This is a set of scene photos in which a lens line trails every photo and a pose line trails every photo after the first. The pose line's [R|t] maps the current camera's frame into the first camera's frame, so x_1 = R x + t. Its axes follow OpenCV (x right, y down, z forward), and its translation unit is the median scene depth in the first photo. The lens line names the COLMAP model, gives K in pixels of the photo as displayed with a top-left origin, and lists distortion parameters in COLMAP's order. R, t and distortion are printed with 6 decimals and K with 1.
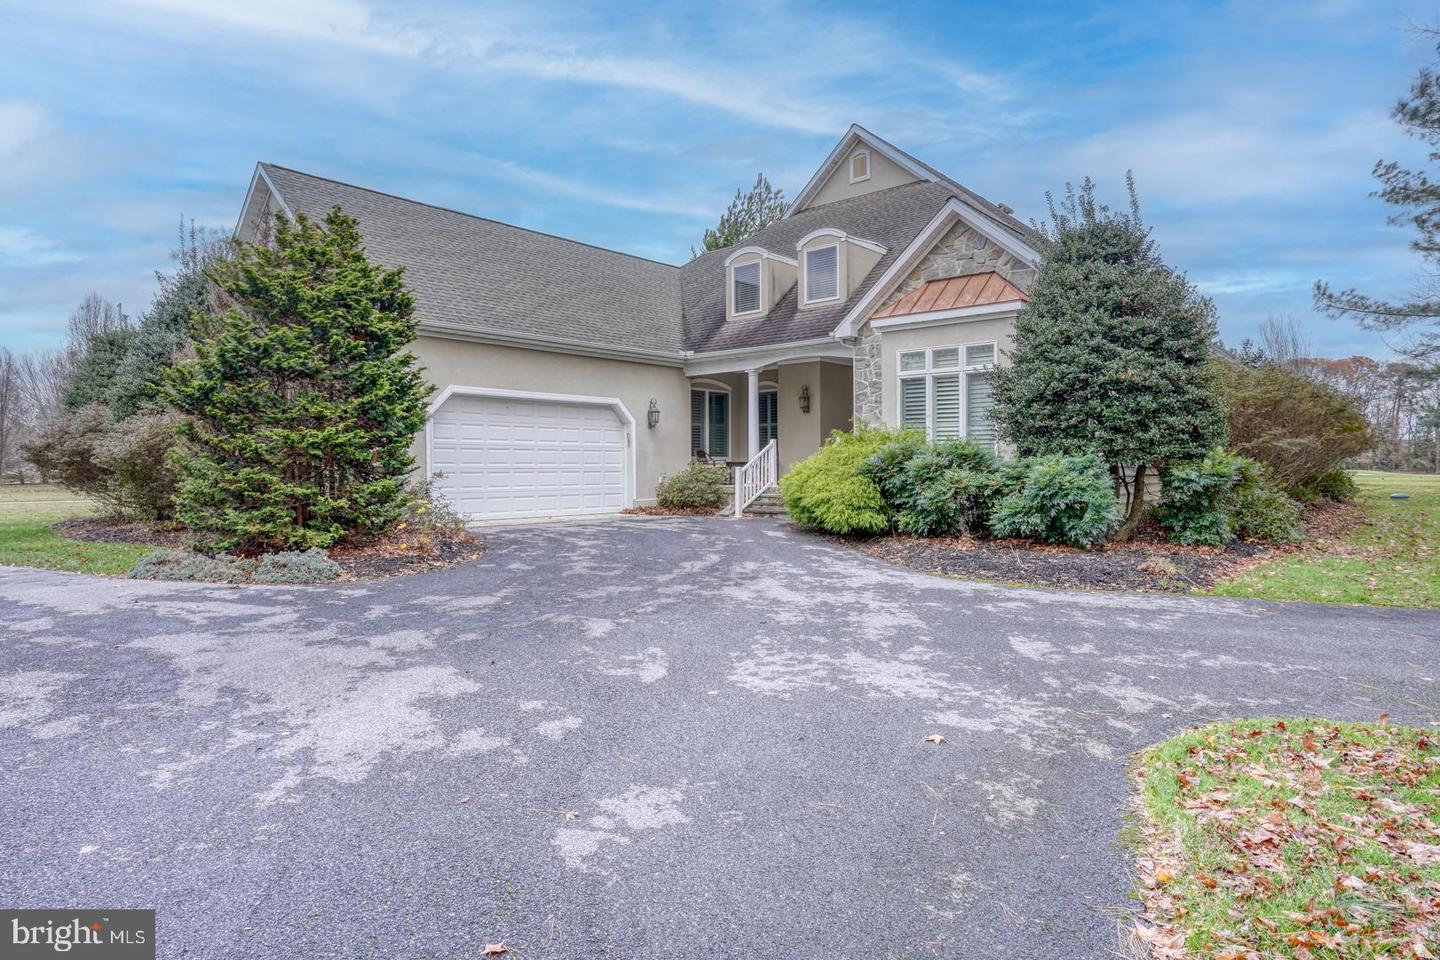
lens RADIAL K [[849.6, 0, 720.0], [0, 849.6, 480.0], [0, 0, 1]] dist [0.056823, 0.000486]
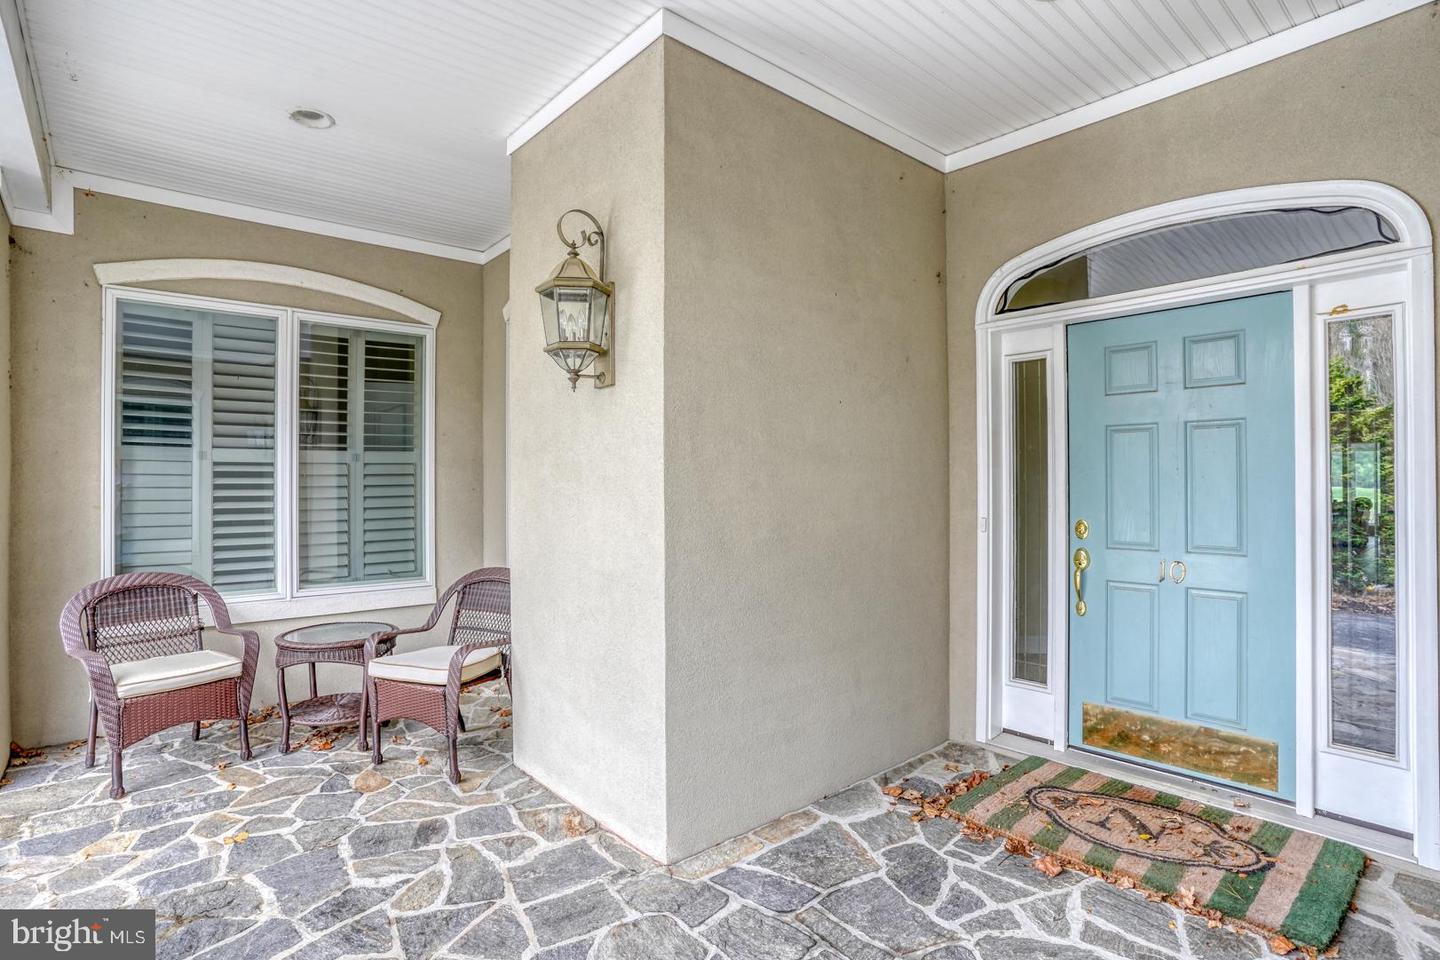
lens RADIAL K [[727.1, 0, 720.0], [0, 727.1, 480.0], [0, 0, 1]] dist [-0.077153, 0.043979]
pose [[0.993035, -0.000058, -0.117824, 0.154302], [-0.001543, 0.999908, -0.013497, -0.064952], [0.117814, 0.013584, 0.992943, 0.948834]]
